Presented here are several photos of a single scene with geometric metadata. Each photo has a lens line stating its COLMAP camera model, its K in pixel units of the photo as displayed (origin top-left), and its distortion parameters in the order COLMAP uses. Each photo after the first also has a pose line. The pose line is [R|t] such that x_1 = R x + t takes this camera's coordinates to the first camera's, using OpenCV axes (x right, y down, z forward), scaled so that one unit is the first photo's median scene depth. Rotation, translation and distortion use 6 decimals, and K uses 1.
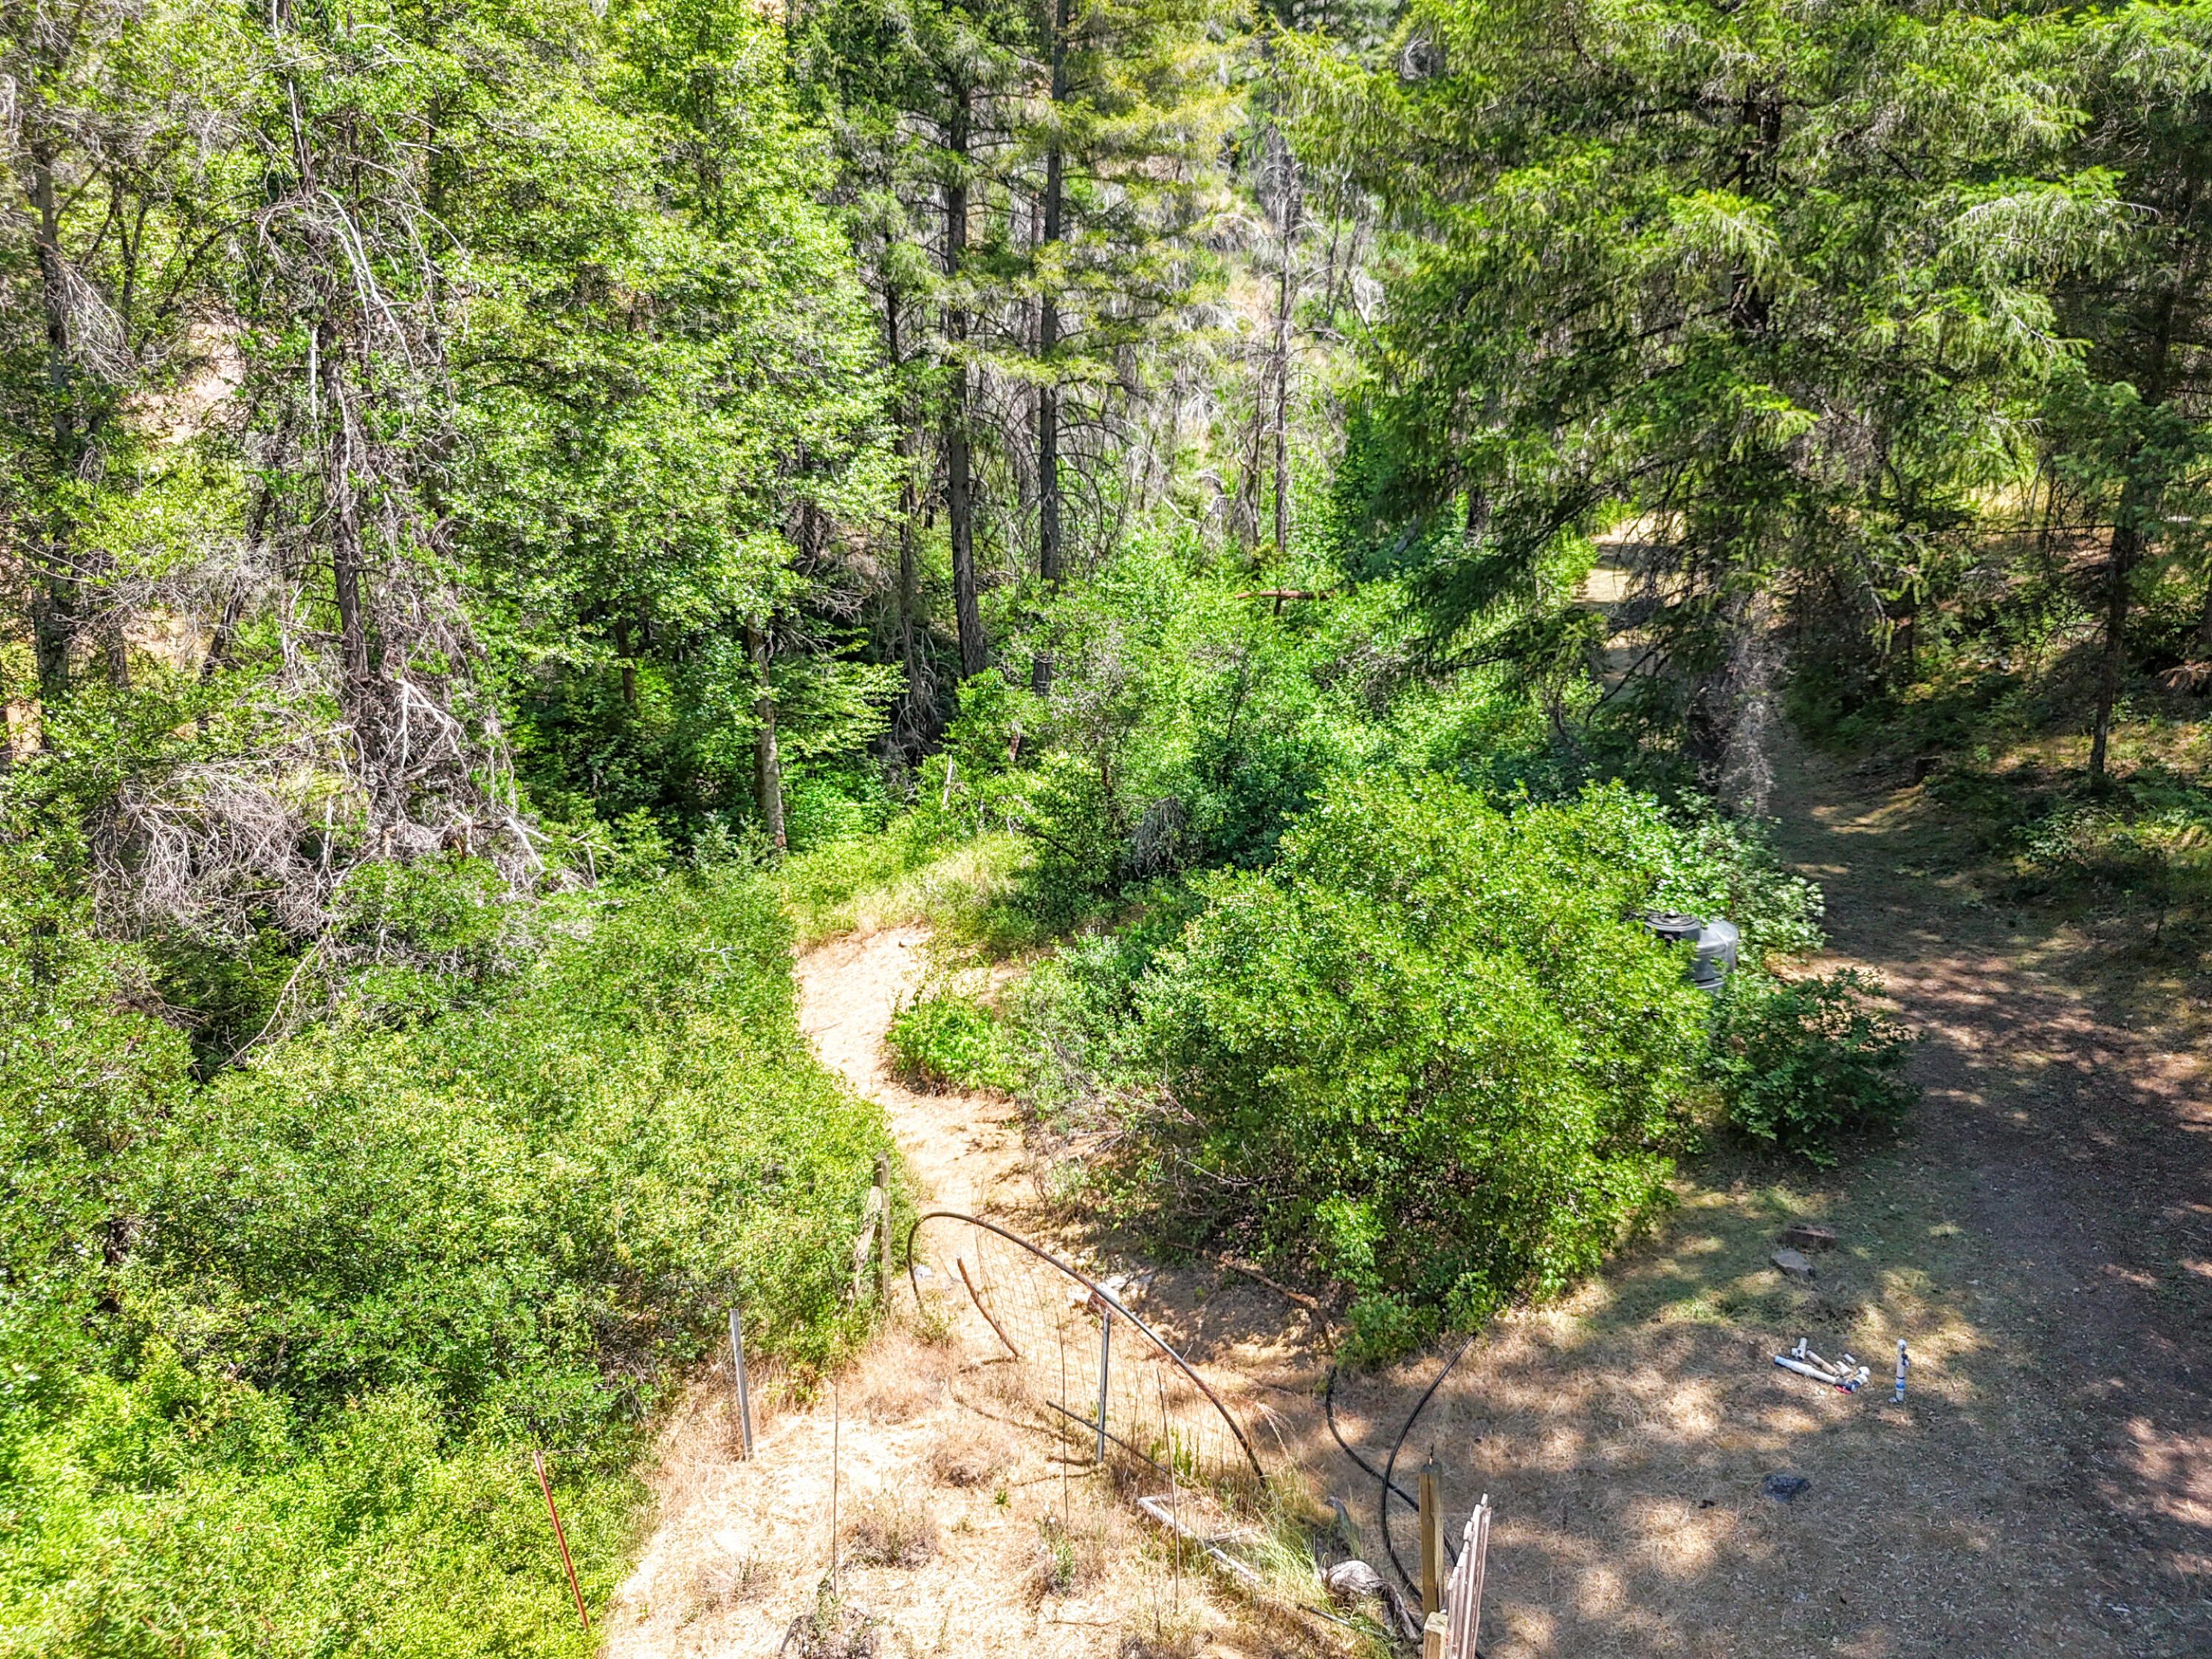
lens RADIAL K [[1646.5, 0, 1084.5], [0, 1646.5, 814.9], [0, 0, 1]] dist [0.061728, -0.055701]
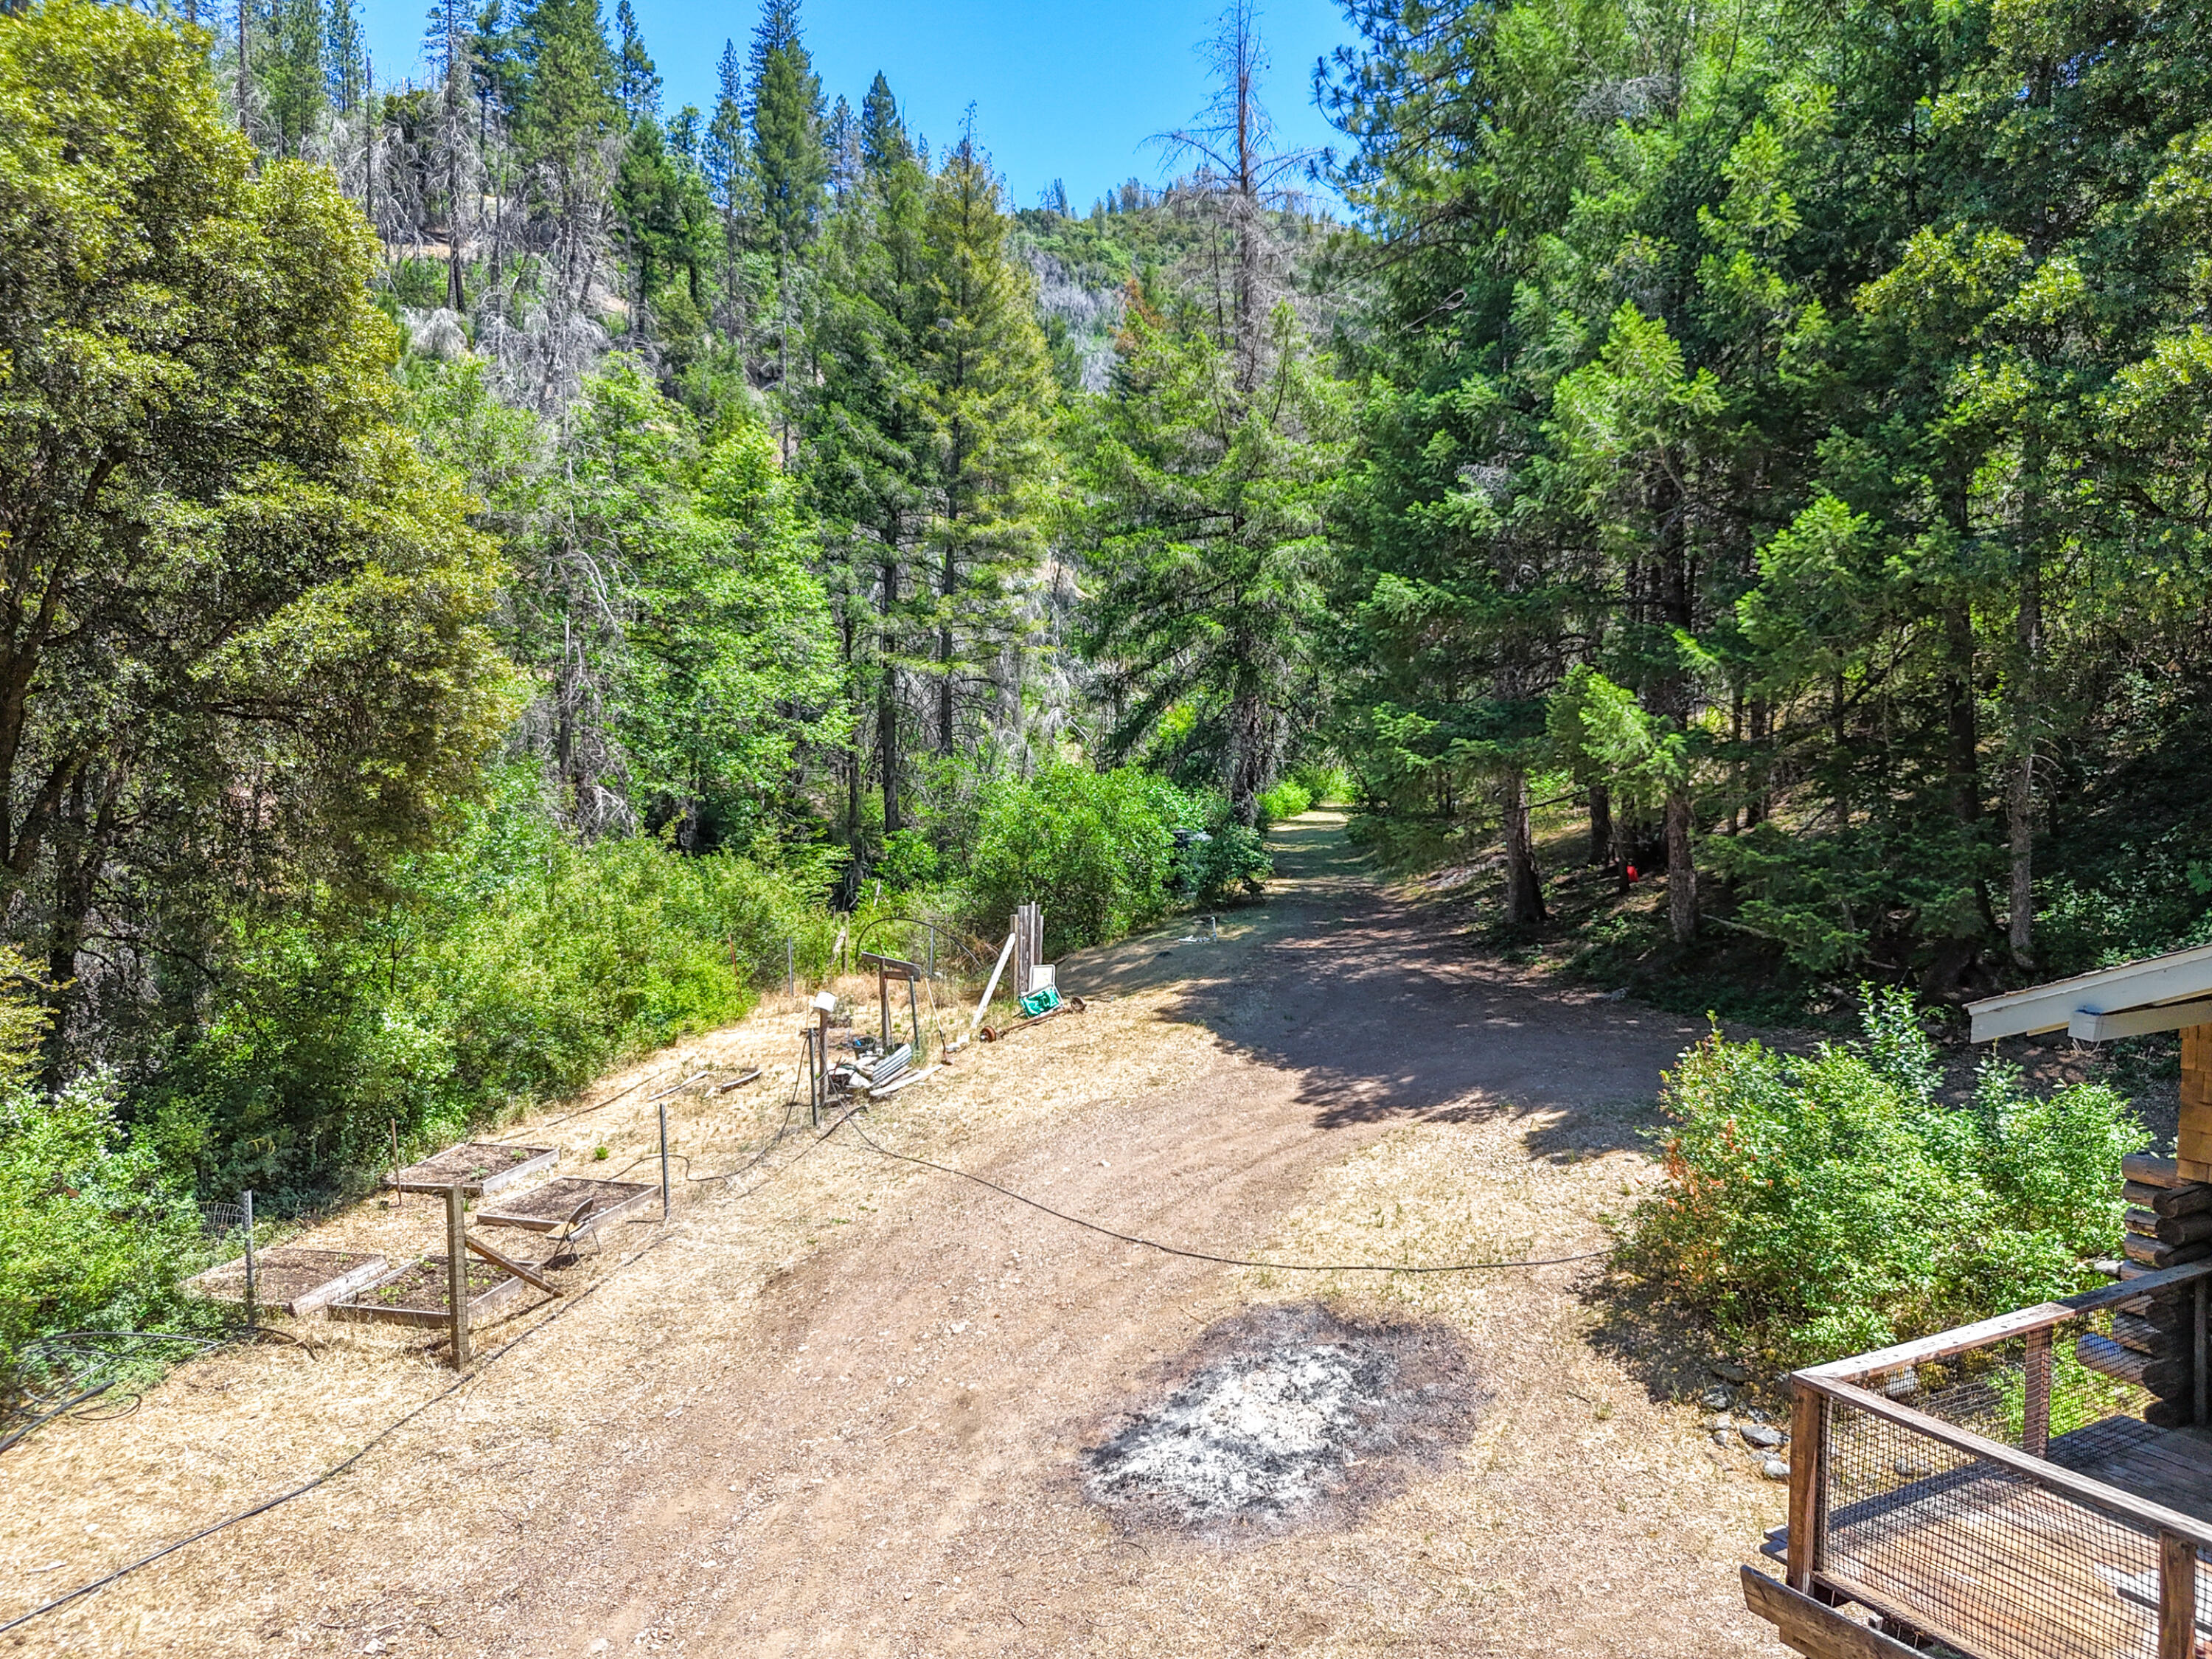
lens RADIAL K [[1646.5, 0, 1112.6], [0, 1646.5, 843.8], [0, 0, 1]] dist [0.061728, -0.055701]
pose [[0.998455, -0.005456, 0.055296, 0.055489], [0.017388, 0.975865, -0.217682, 0.269177], [-0.052774, 0.218307, 0.974452, -0.586279]]
